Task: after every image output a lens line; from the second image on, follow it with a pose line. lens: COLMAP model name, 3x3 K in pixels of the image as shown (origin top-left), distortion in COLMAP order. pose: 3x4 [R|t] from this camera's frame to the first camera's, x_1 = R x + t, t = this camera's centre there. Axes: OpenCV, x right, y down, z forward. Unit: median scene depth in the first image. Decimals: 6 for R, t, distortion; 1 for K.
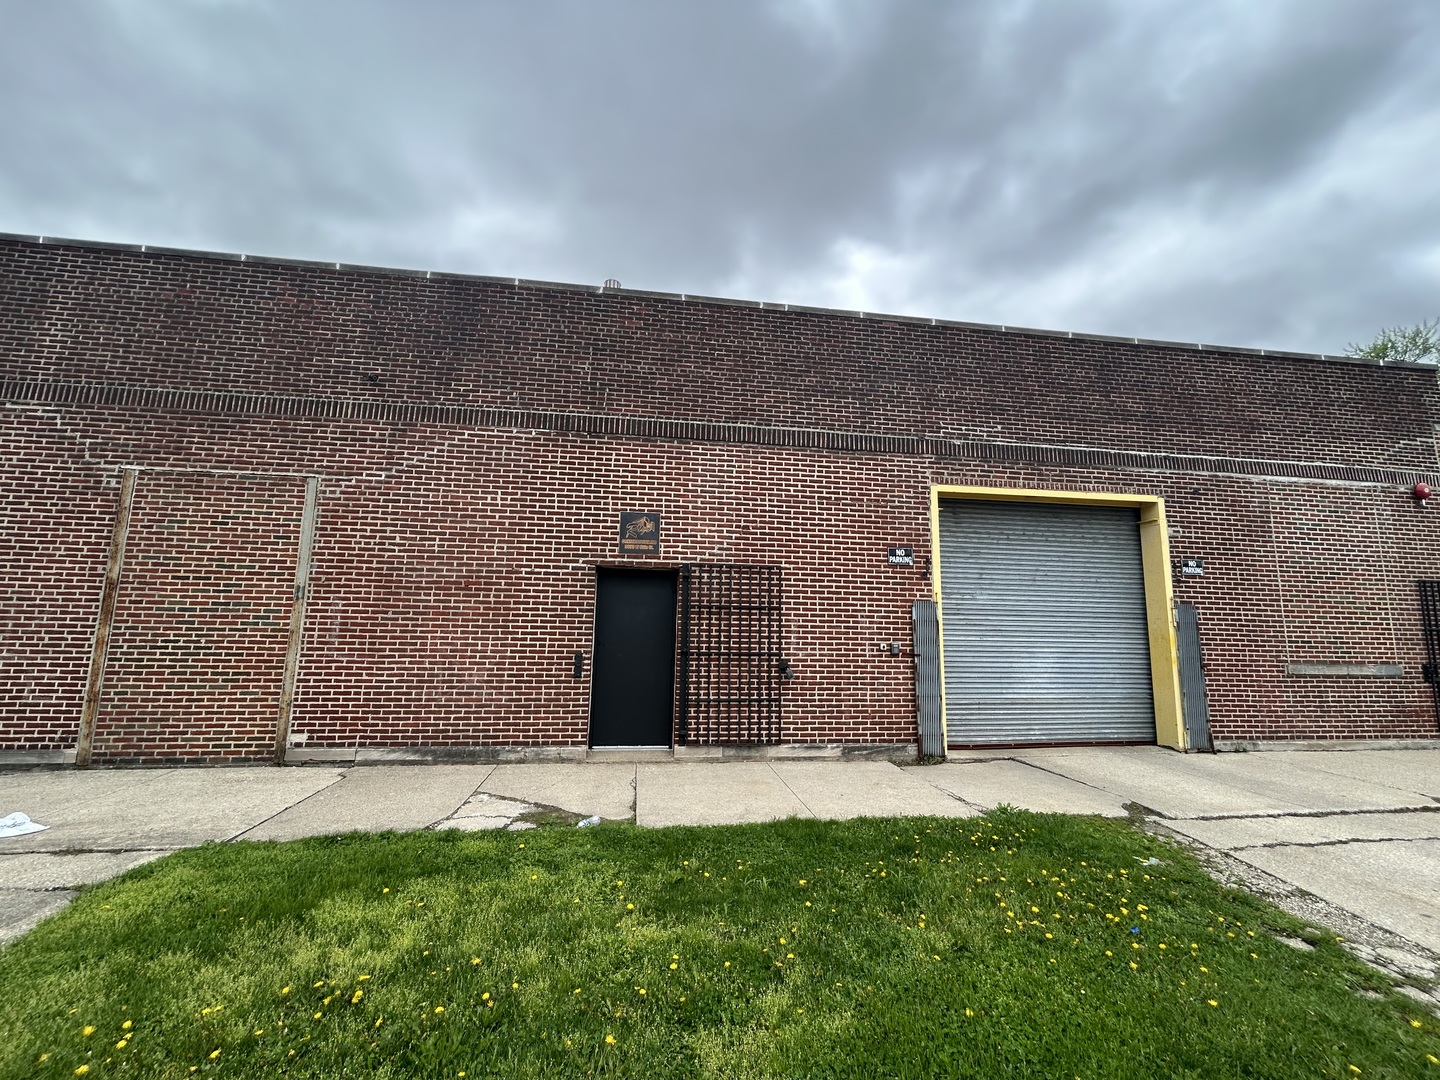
lens RADIAL K [[582.0, 0, 720.0], [0, 582.0, 540.0], [0, 0, 1]] dist [-0.001449, 0.000539]
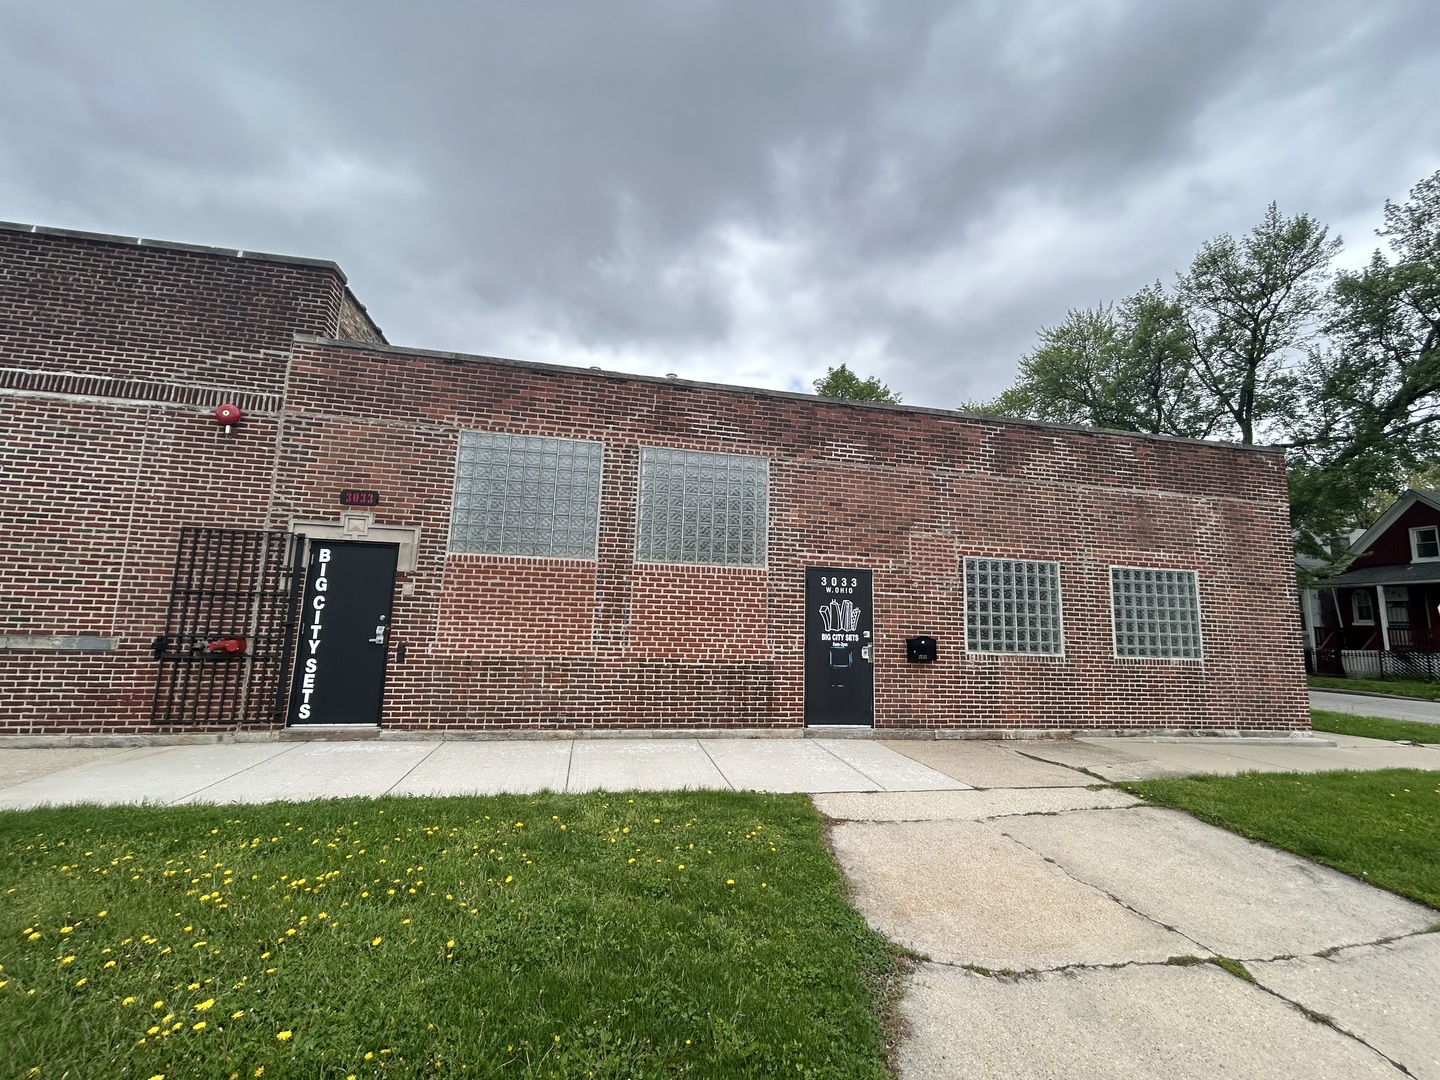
lens RADIAL K [[558.0, 0, 715.8], [0, 558.0, 556.8], [0, 0, 1]] dist [-0.000054, 0.007495]
pose [[0.999927, 0.011631, 0.003351, 1.856286], [-0.011734, 0.999407, 0.032358, 0.073045], [-0.002973, -0.032395, 0.999471, 0.248325]]
